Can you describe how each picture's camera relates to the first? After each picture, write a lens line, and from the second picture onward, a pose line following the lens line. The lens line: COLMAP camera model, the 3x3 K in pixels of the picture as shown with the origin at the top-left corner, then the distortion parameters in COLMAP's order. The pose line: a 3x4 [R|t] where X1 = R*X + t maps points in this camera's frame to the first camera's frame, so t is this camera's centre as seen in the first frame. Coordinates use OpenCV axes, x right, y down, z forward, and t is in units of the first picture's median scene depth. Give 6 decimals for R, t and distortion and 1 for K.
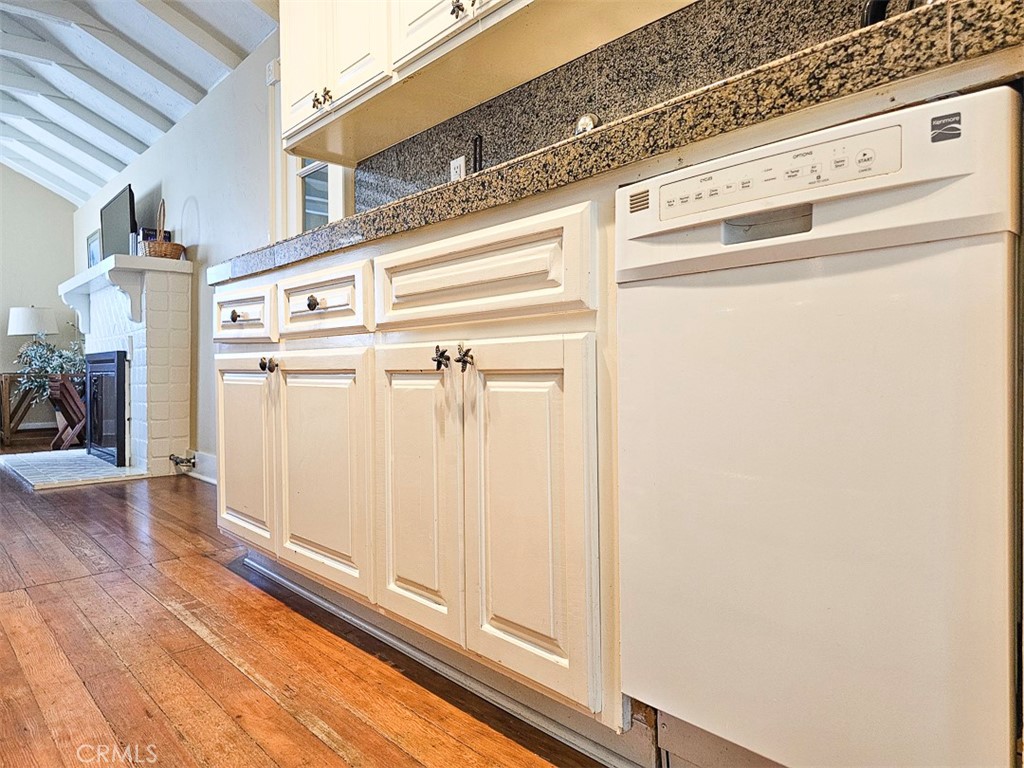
lens RADIAL K [[686.3, 0, 512.0], [0, 686.3, 384.0], [0, 0, 1]] dist [0.035015, -0.021055]
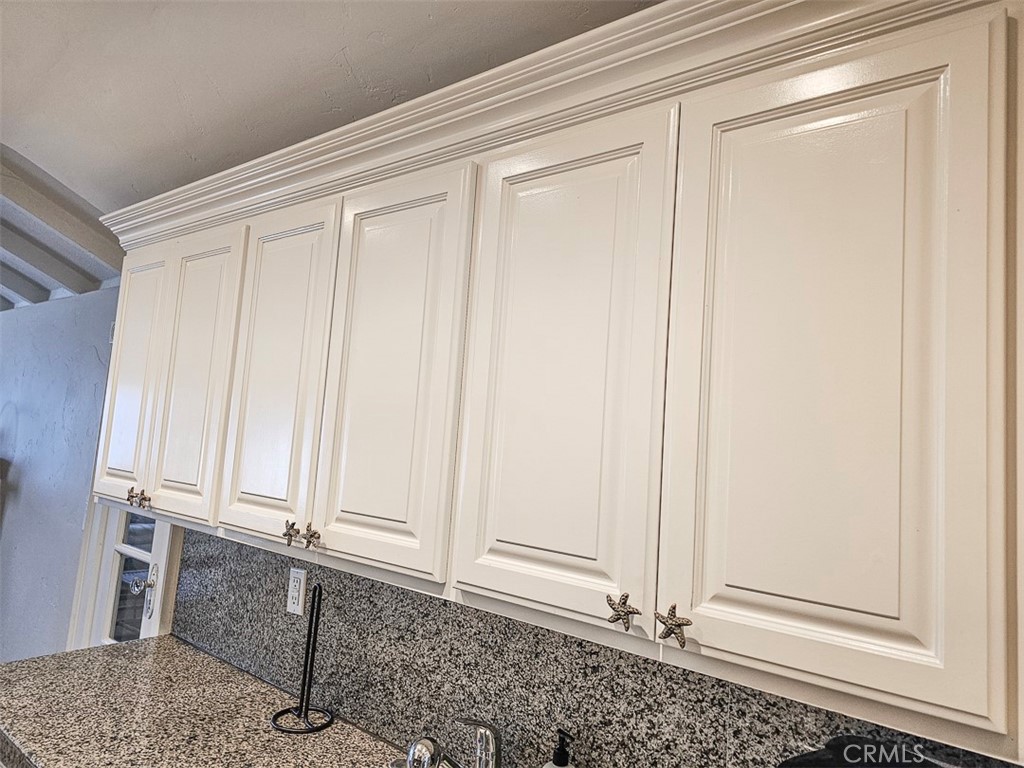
lens RADIAL K [[686.3, 0, 512.0], [0, 686.3, 384.0], [0, 0, 1]] dist [0.035015, -0.021055]
pose [[0.983346, 0.092725, 0.156310, 0.030948], [-0.076783, 0.991491, -0.105122, -0.543942], [-0.164727, 0.091370, 0.982098, 0.088657]]
